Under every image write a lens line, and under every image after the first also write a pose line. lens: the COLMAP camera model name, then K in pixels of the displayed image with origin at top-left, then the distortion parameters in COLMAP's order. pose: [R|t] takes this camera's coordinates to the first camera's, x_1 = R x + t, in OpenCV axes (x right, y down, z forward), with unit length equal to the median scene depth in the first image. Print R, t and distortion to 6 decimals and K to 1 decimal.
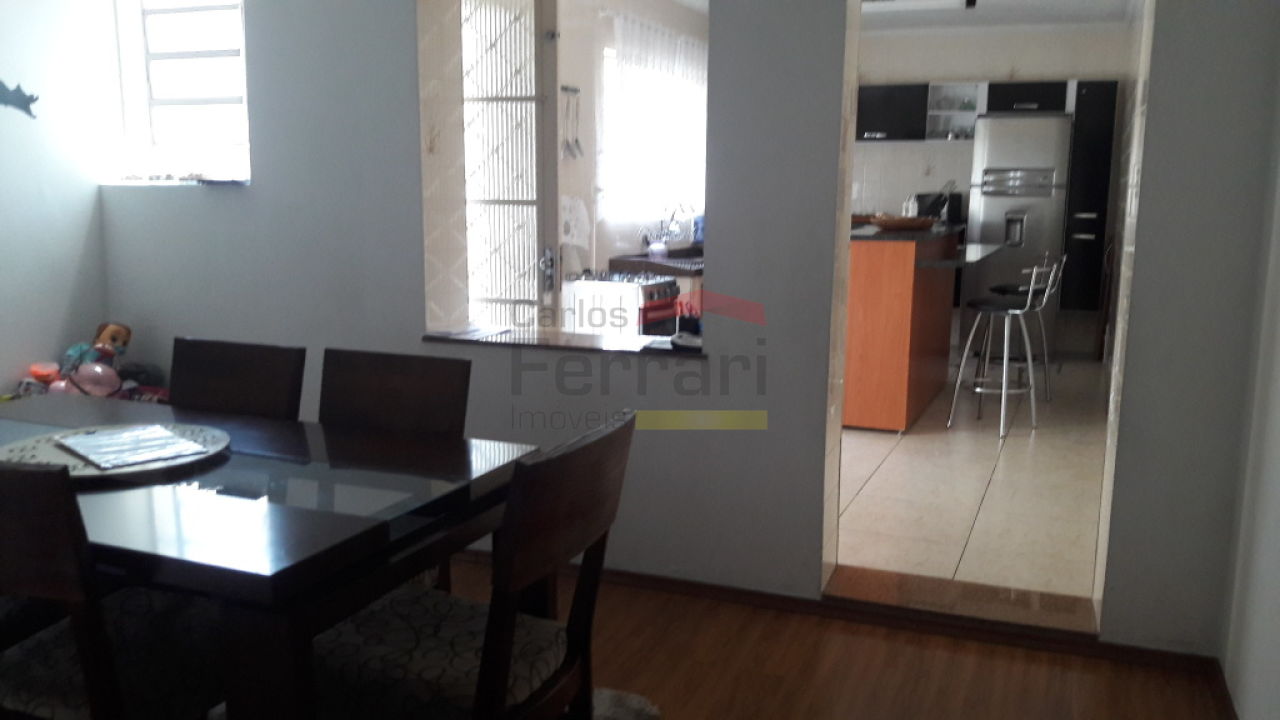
lens RADIAL K [[1049.7, 0, 638.5], [0, 1049.7, 366.6], [0, 0, 1]] dist [0.039554, -0.068904]
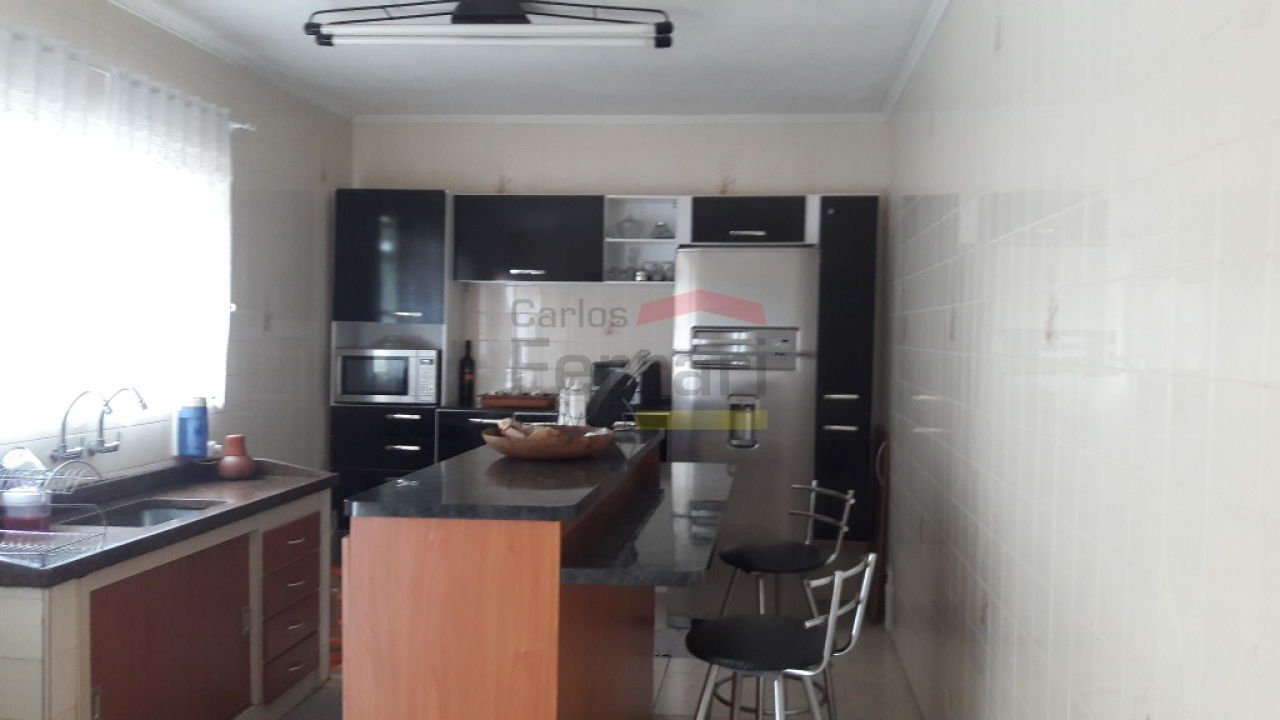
lens RADIAL K [[1049.7, 0, 639.5], [0, 1049.7, 360.9], [0, 0, 1]] dist [0.039554, -0.068904]
pose [[0.963098, -0.001873, 0.269145, 0.127474], [0.042172, 0.988675, -0.144027, -0.077648], [-0.265827, 0.150062, 0.952270, 0.410951]]
